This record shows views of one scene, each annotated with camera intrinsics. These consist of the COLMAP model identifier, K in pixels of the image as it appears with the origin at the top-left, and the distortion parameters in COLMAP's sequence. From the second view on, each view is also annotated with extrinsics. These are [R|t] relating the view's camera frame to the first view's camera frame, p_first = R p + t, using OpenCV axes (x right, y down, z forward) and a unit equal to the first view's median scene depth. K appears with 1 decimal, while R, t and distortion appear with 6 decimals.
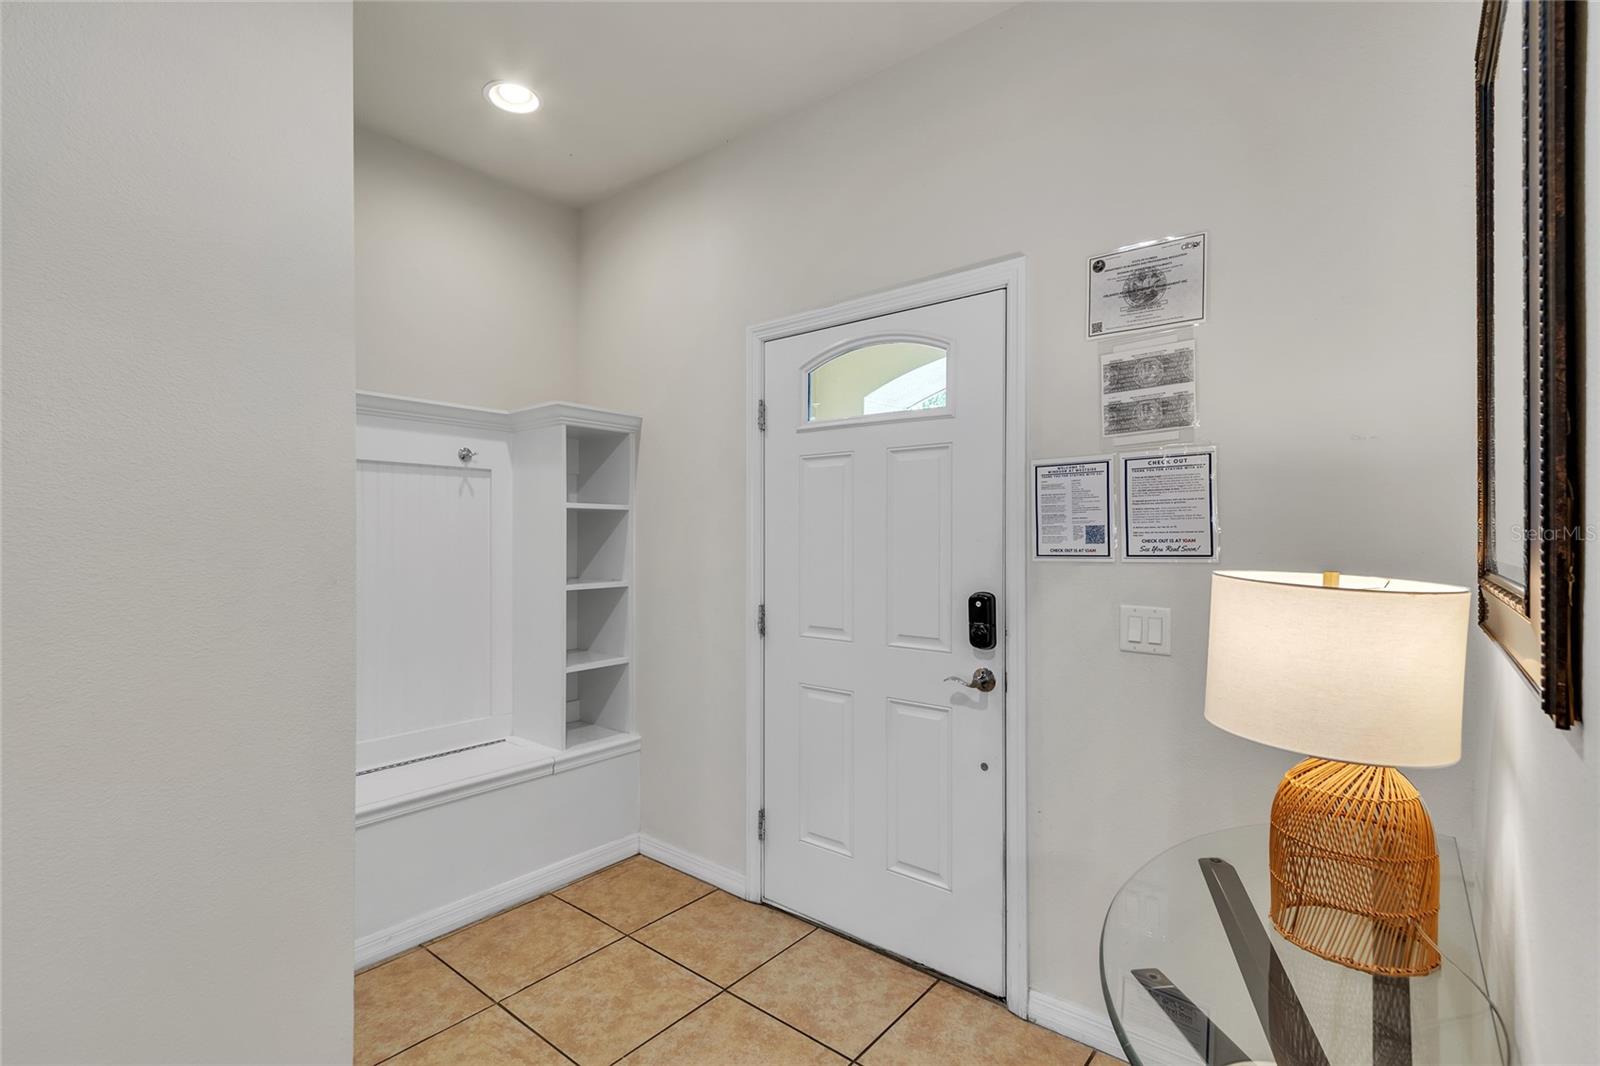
lens RADIAL K [[736.6, 0, 788.3], [0, 736.6, 531.0], [0, 0, 1]] dist [0.004431, -0.002721]
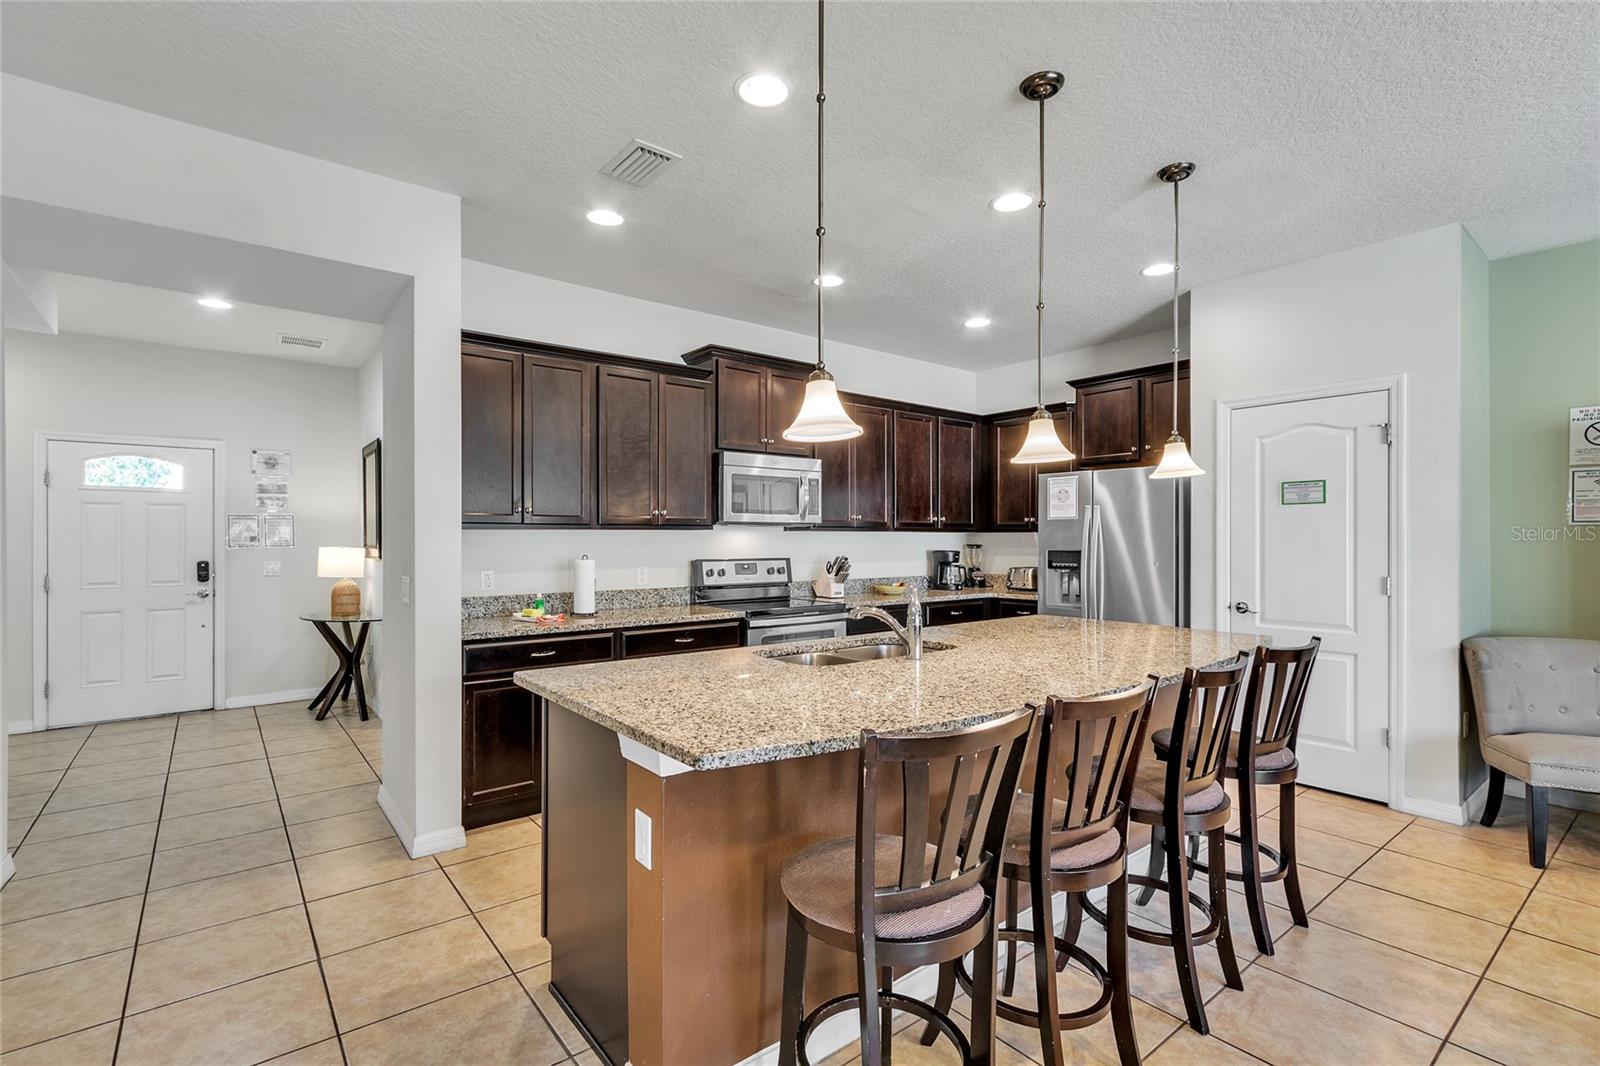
lens RADIAL K [[736.6, 0, 793.4], [0, 736.6, 541.4], [0, 0, 1]] dist [0.004431, -0.002721]
pose [[0.225401, 0.000499, 0.974266, -1.900404], [-0.001212, 0.999999, -0.000232, 0.009532], [-0.974265, -0.001128, 0.225401, -1.726876]]
